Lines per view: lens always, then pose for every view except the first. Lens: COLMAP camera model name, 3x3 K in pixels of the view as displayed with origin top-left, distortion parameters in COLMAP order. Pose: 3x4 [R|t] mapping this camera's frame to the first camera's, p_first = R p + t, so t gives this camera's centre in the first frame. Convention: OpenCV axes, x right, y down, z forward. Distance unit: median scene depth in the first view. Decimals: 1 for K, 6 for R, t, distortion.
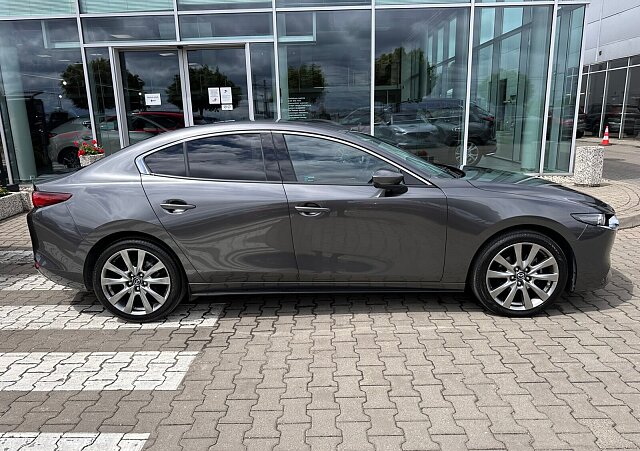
lens RADIAL K [[455.2, 0, 320.2], [0, 455.2, 219.2], [0, 0, 1]] dist [0.006425, -0.009751]
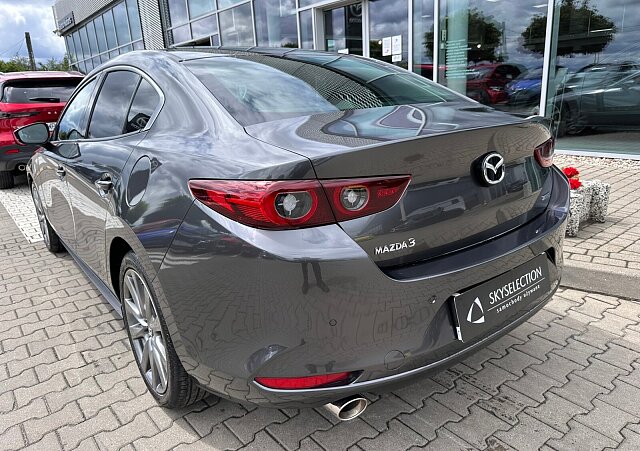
lens RADIAL K [[455.2, 0, 320.9], [0, 455.2, 228.6], [0, 0, 1]] dist [0.006425, -0.009751]
pose [[0.638827, 0.215185, -0.738644, 0.452733], [-0.130864, 0.976490, 0.171297, -0.048581], [0.758139, -0.012767, 0.651968, 0.283395]]
